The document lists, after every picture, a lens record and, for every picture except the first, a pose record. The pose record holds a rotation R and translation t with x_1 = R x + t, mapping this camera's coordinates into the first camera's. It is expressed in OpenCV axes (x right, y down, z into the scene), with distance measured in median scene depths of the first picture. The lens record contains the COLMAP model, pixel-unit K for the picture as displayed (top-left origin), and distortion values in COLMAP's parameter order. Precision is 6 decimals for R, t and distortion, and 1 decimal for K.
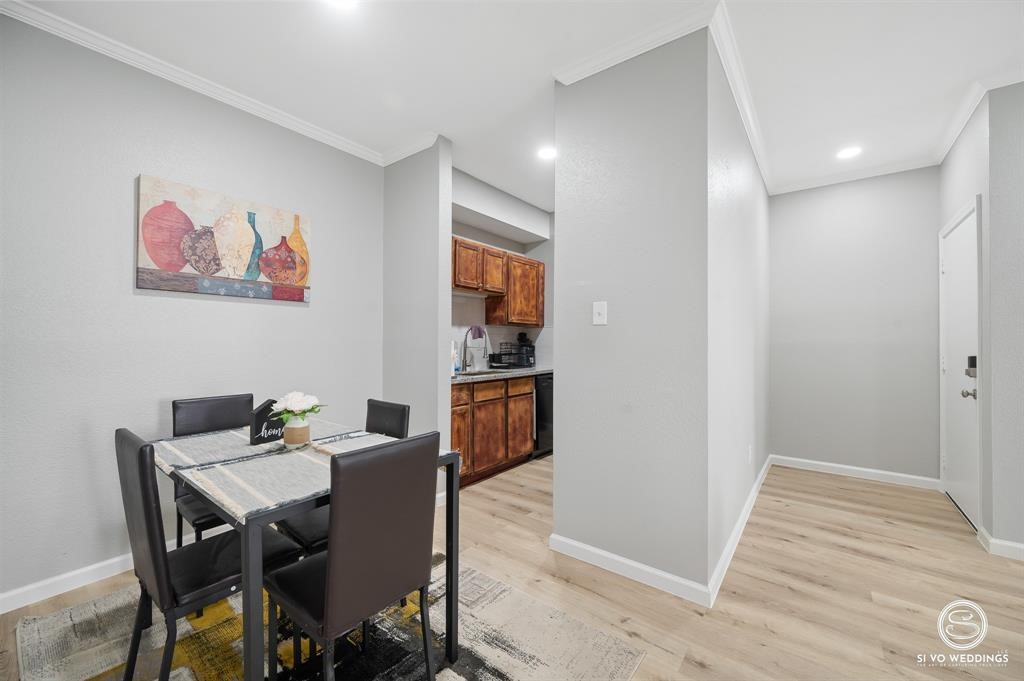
lens RADIAL K [[406.1, 0, 508.8], [0, 406.1, 340.6], [0, 0, 1]] dist [-0.002530, 0.000575]
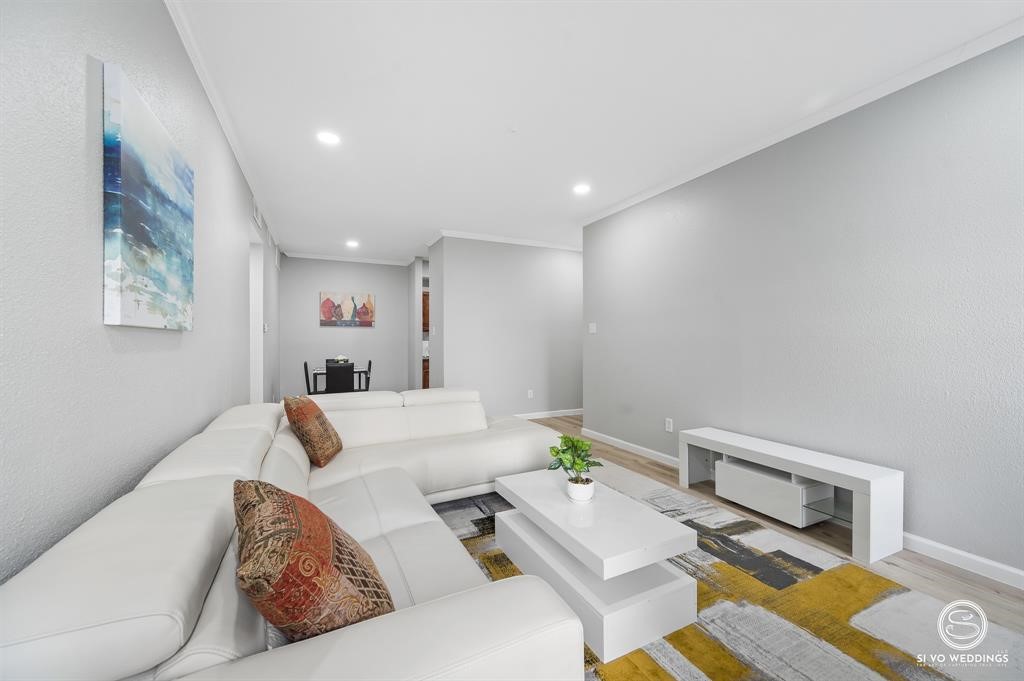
lens RADIAL K [[406.1, 0, 516.9], [0, 406.1, 340.7], [0, 0, 1]] dist [-0.002530, 0.000575]
pose [[0.899345, -0.005450, -0.437205, 1.681047], [0.009895, 0.999920, 0.007890, -0.015996], [0.437127, -0.011422, 0.899327, -1.091444]]
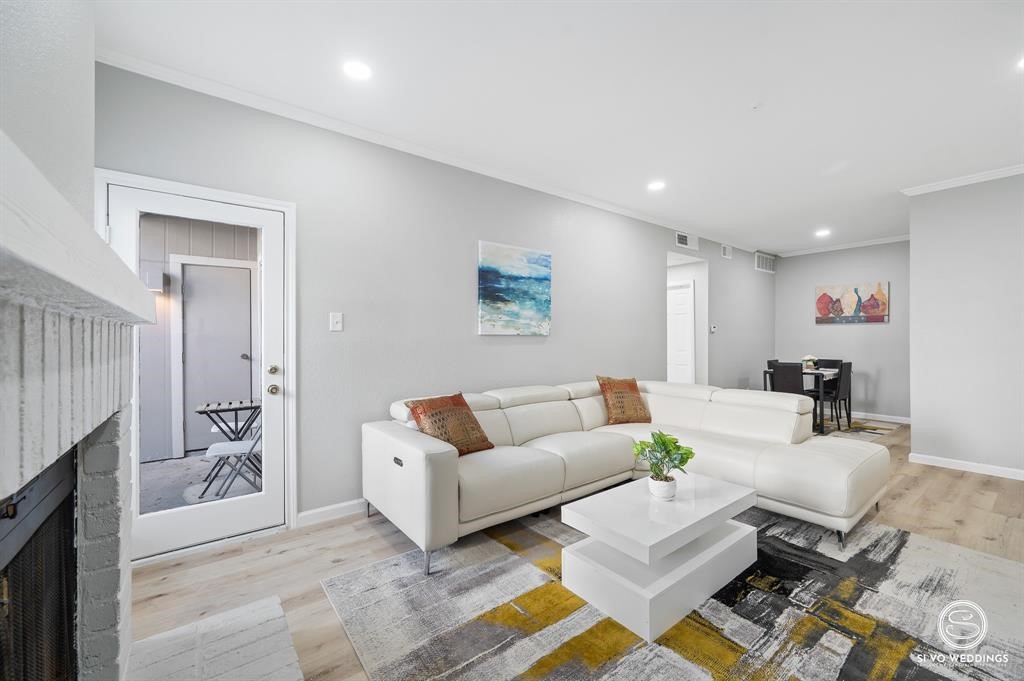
lens RADIAL K [[406.1, 0, 504.1], [0, 406.1, 337.9], [0, 0, 1]] dist [-0.002530, 0.000575]
pose [[-0.270407, -0.005997, -0.962728, 2.327321], [0.009563, 0.999915, -0.008915, -0.012596], [0.962699, -0.011617, -0.270326, -0.397626]]
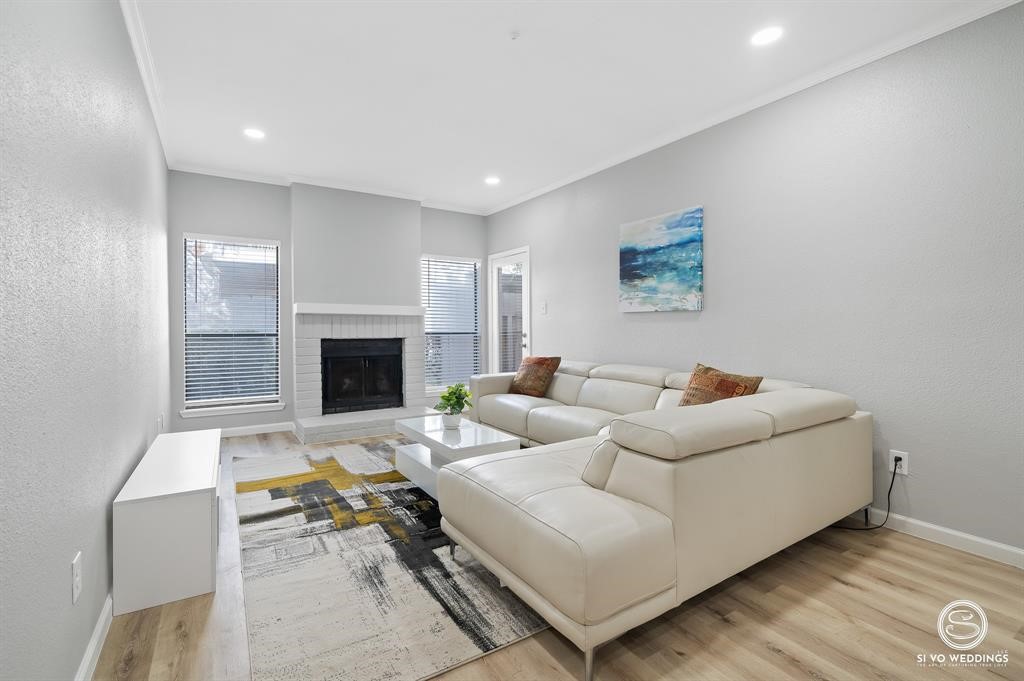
lens RADIAL K [[446.9, 0, 505.9], [0, 446.9, 332.8], [0, 0, 1]] dist [-0.002803, 0.001120]
pose [[-0.945550, -0.002528, 0.325466, 0.870745], [0.000959, 0.999944, 0.010554, 0.019962], [-0.325475, 0.010291, -0.945495, 0.852671]]
